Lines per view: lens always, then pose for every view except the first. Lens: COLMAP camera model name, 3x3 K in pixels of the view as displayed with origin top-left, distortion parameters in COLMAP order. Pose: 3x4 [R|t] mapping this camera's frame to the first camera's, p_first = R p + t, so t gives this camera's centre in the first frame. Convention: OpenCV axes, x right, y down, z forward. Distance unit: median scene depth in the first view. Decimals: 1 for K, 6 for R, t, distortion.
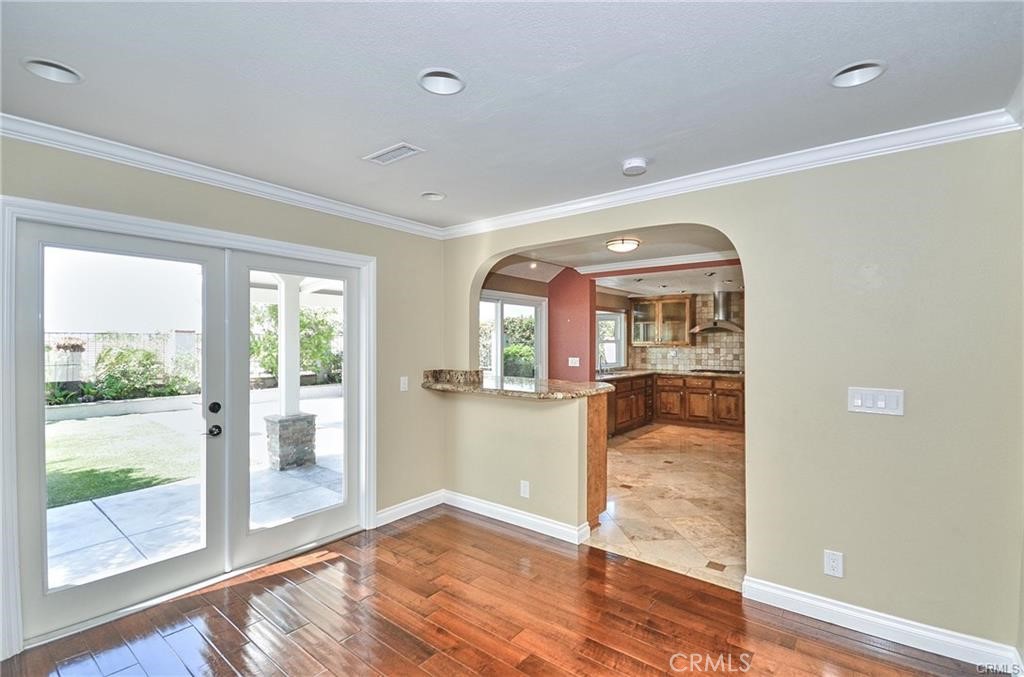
lens RADIAL K [[464.3, 0, 515.3], [0, 464.3, 346.9], [0, 0, 1]] dist [0.003120, 0.000141]
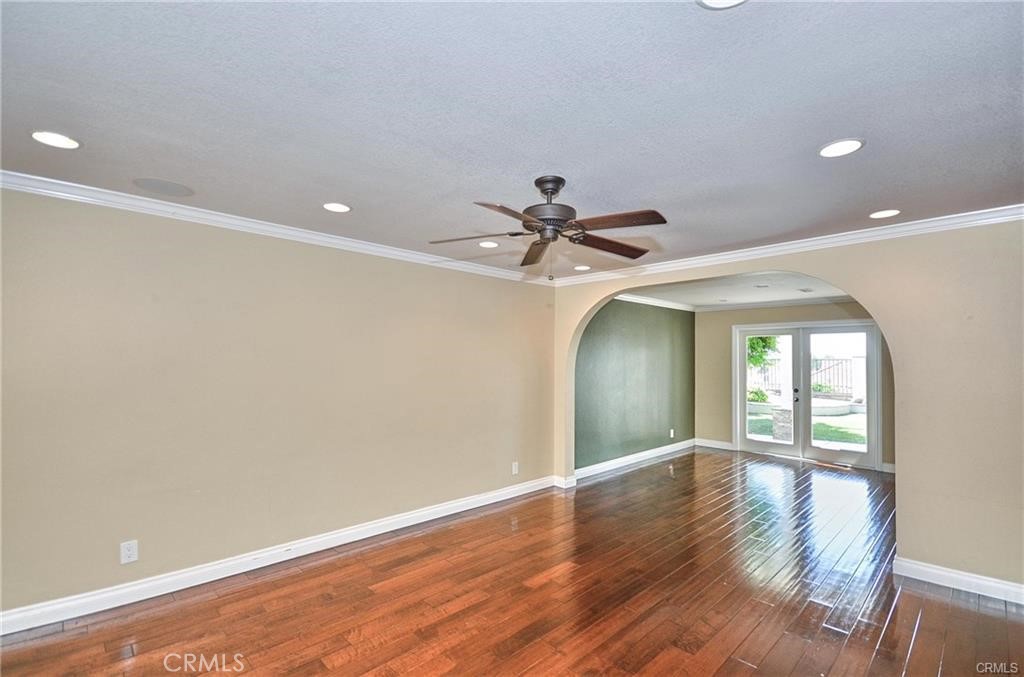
lens RADIAL K [[458.8, 0, 524.0], [0, 458.8, 357.7], [0, 0, 1]] dist [-0.000574, -0.000149]
pose [[-0.133586, -0.012889, -0.990953, 1.457330], [-0.013636, 0.999845, -0.011167, -0.001096], [0.990943, 0.012020, -0.133741, -0.101135]]
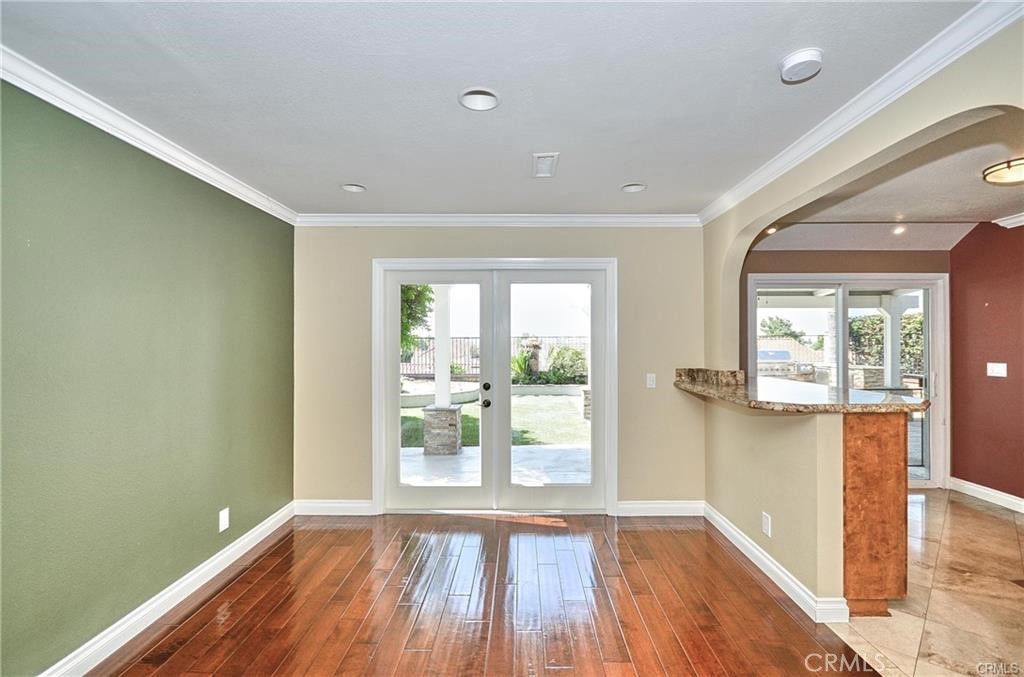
lens RADIAL K [[446.2, 0, 521.3], [0, 446.2, 345.9], [0, 0, 1]] dist [0.000802, -0.009247]
pose [[0.609012, -0.000642, -0.793160, 0.332536], [-0.006381, 0.999963, -0.005709, 0.012312], [0.793135, 0.008538, 0.608986, 0.197152]]
